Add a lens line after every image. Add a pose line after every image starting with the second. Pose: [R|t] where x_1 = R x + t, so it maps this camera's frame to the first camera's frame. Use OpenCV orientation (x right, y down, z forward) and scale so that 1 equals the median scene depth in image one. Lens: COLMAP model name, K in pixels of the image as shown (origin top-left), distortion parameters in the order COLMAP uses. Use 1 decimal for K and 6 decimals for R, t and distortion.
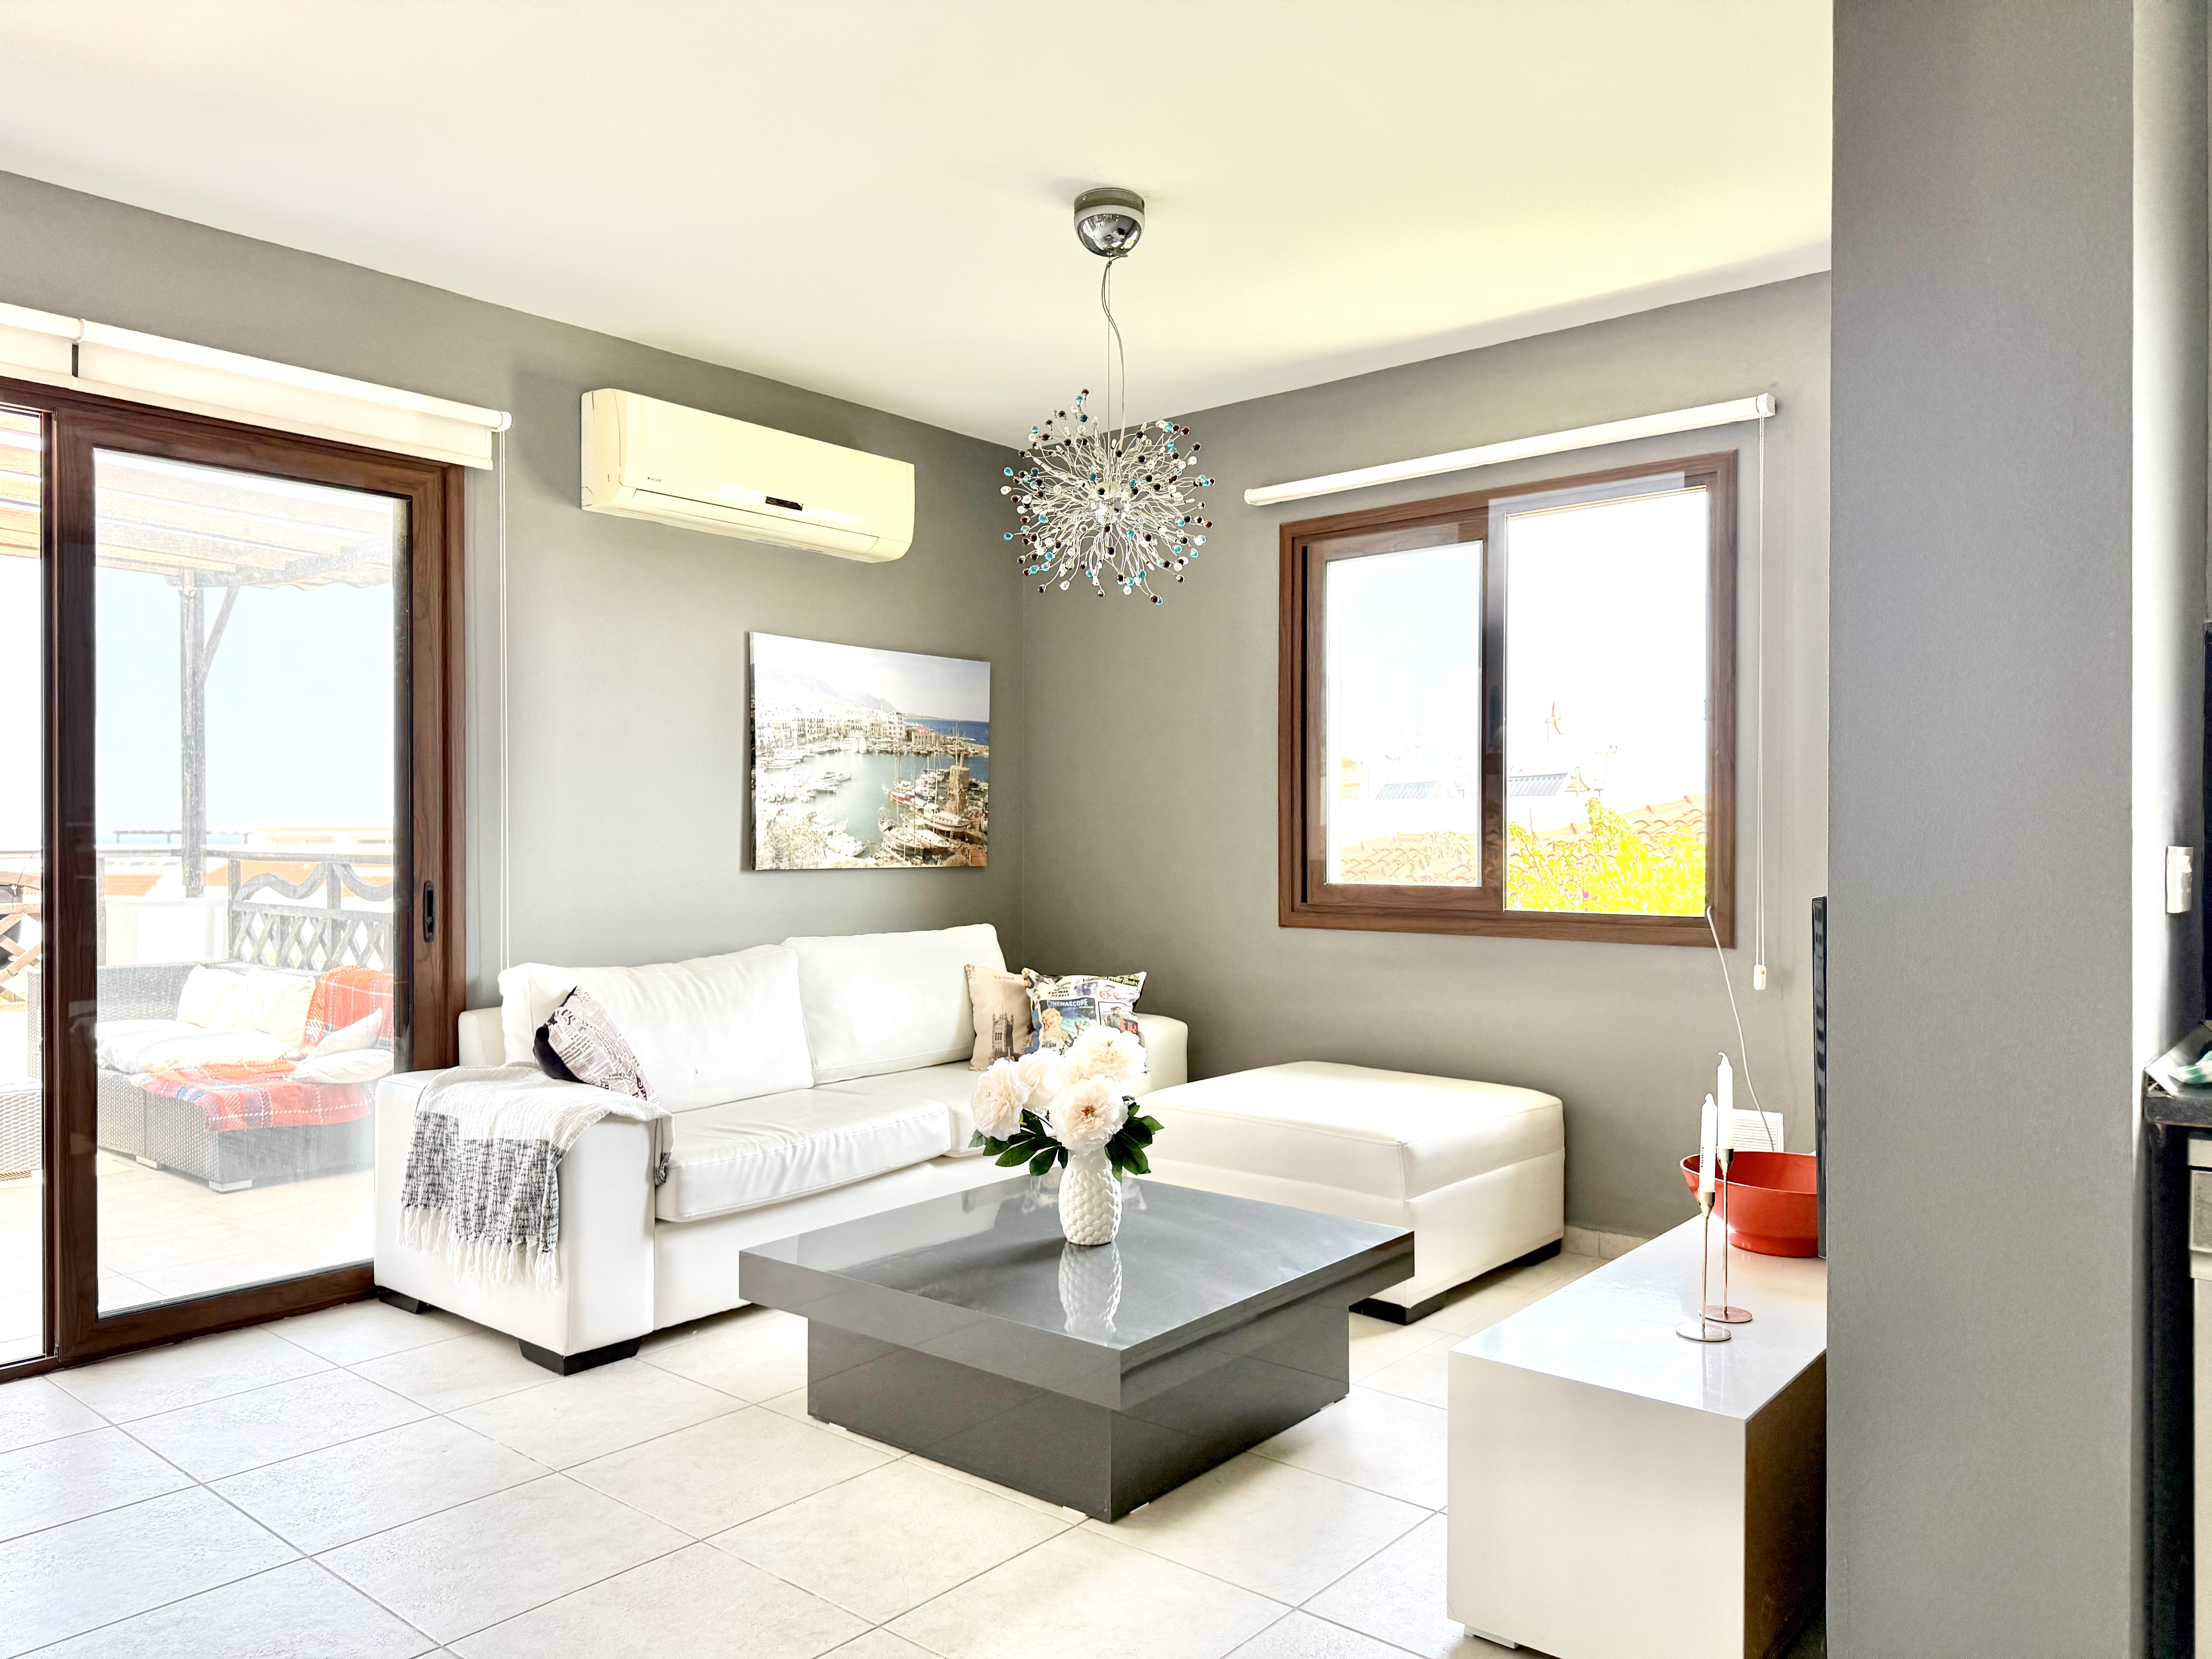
lens RADIAL K [[1541.6, 0, 1150.6], [0, 1541.6, 845.1], [0, 0, 1]] dist [0.027144, -0.018284]
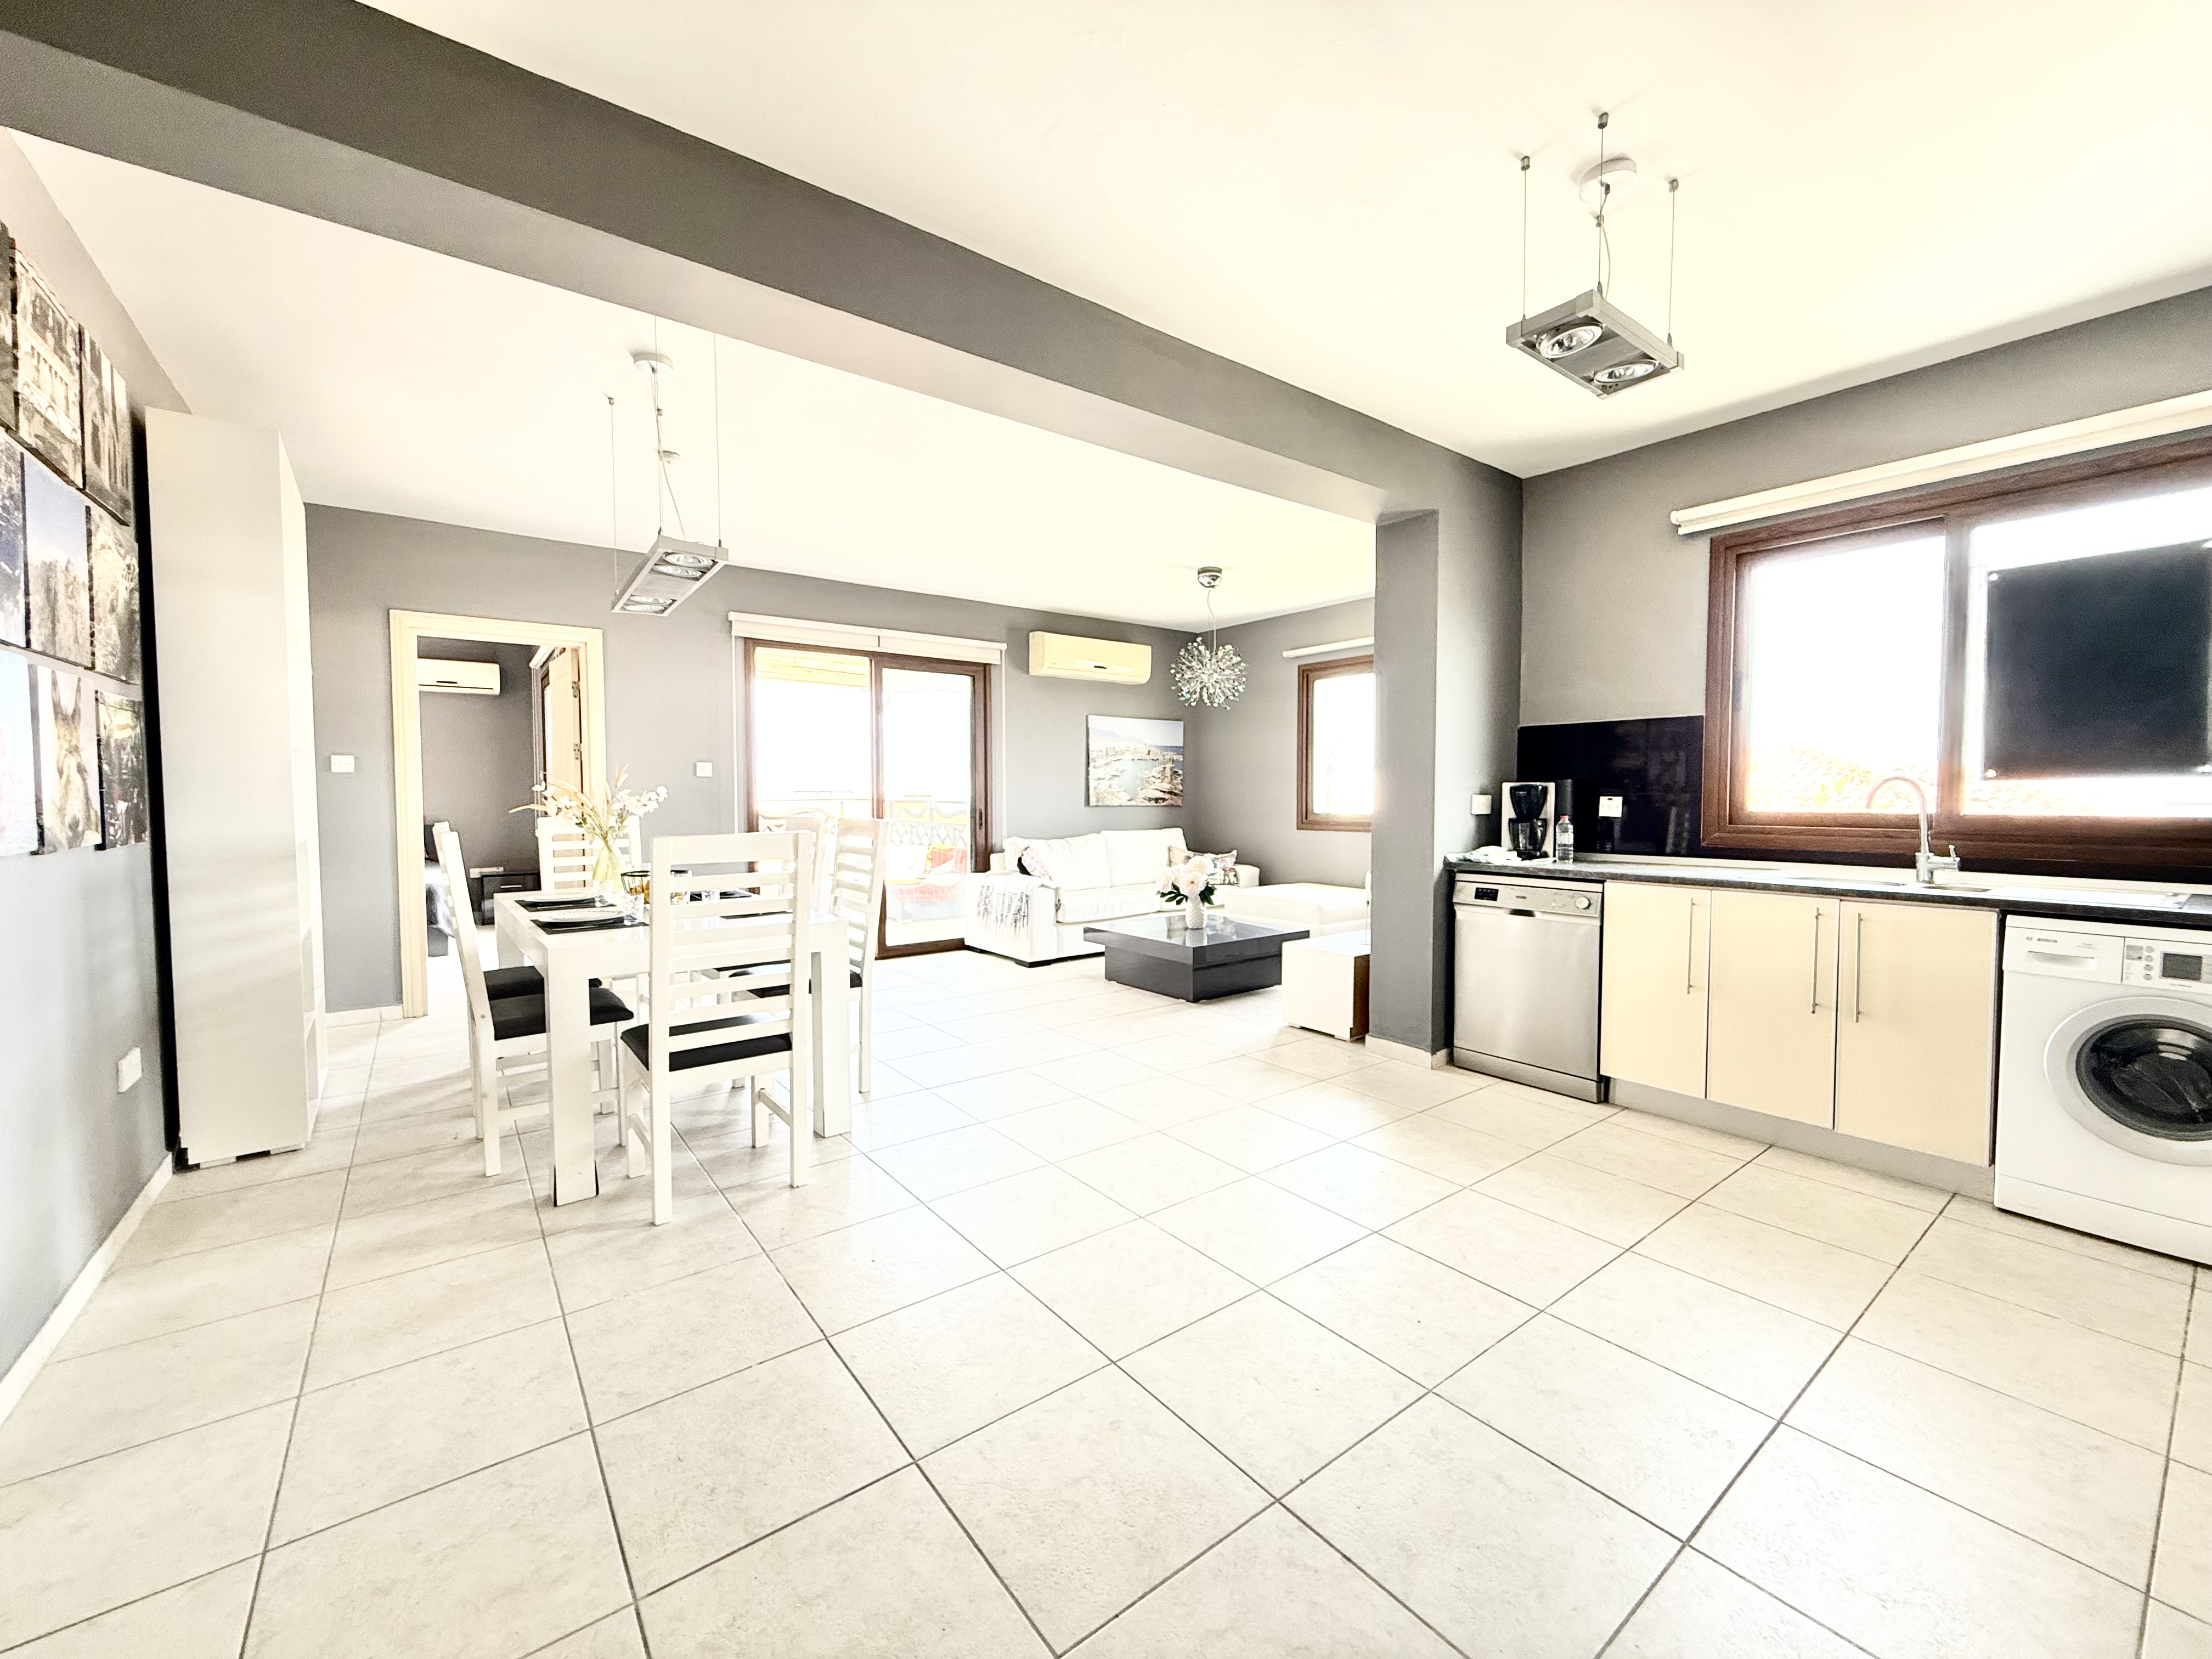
lens RADIAL K [[885.8, 0, 1109.8], [0, 885.8, 827.8], [0, 0, 1]] dist [-0.001982, 0.000170]
pose [[0.972862, 0.008720, -0.231220, 0.145162], [-0.000840, 0.999416, 0.034159, 0.002103], [0.231383, -0.033038, 0.972302, -0.527453]]
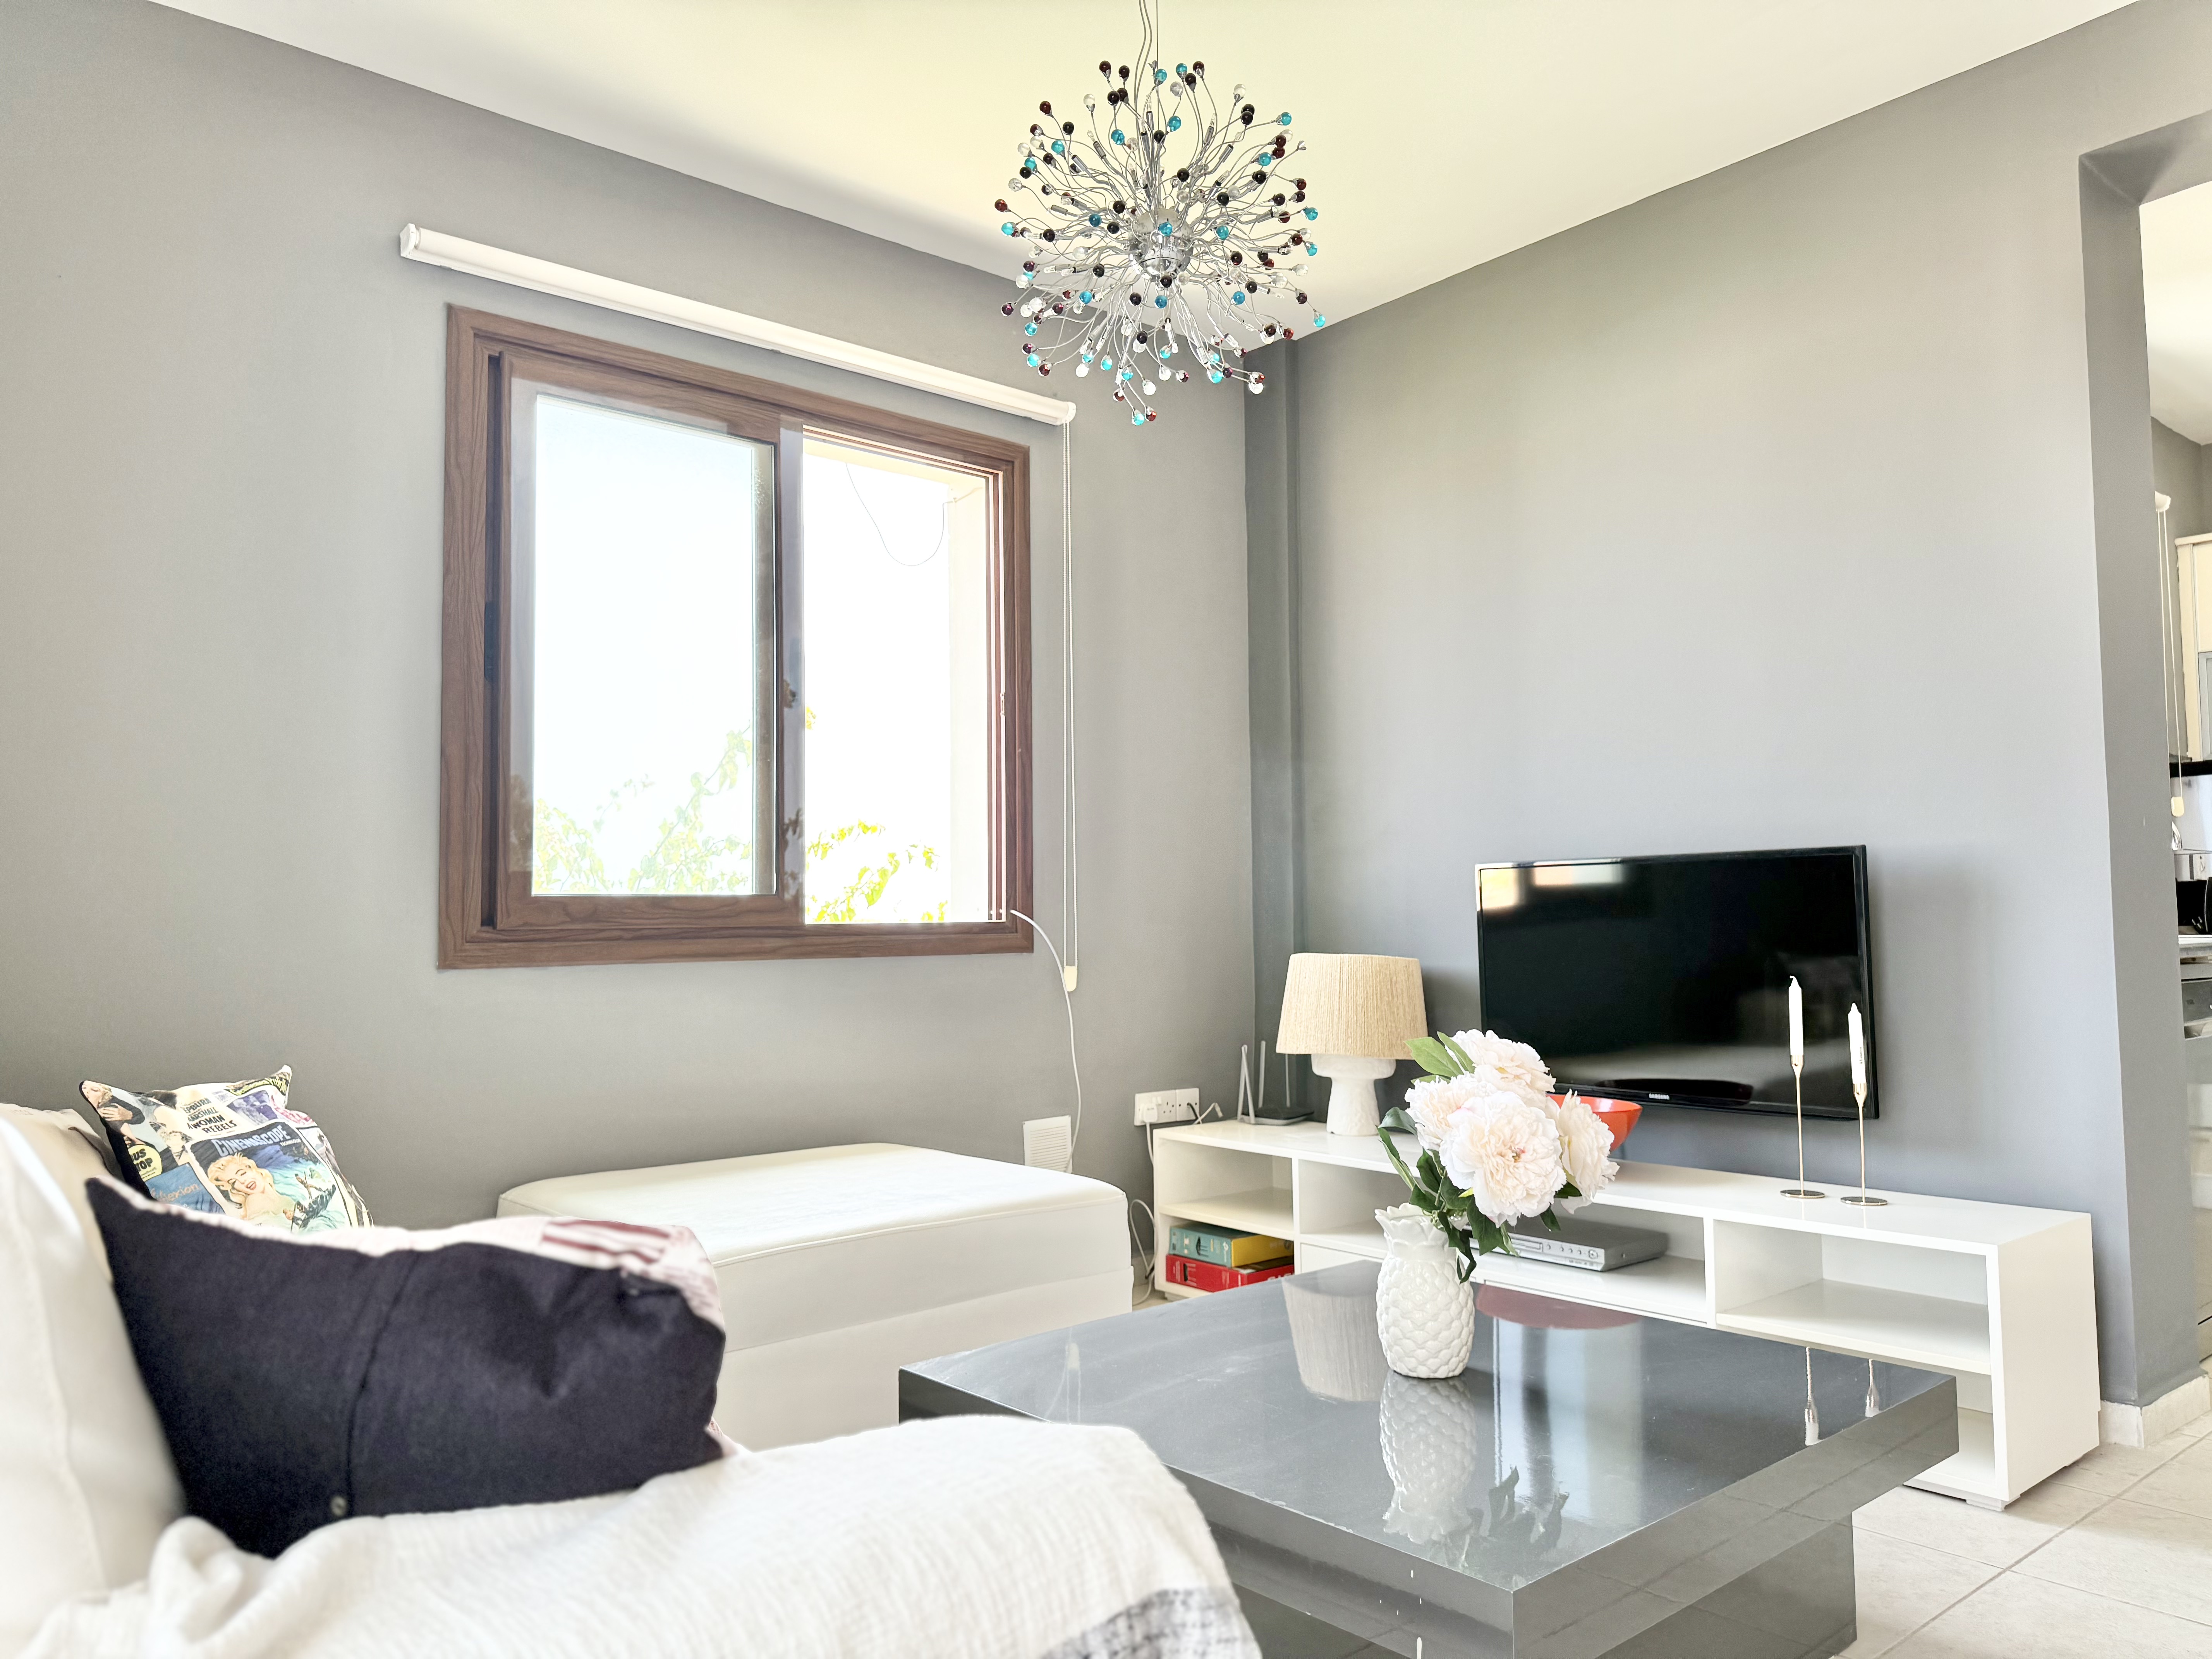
lens RADIAL K [[1541.6, 0, 1109.1], [0, 1541.6, 843.5], [0, 0, 1]] dist [0.027144, -0.018284]
pose [[0.166721, 0.049393, 0.984766, -0.558532], [0.016070, 0.998476, -0.052801, 0.049098], [-0.985873, 0.024628, 0.165673, 0.779026]]
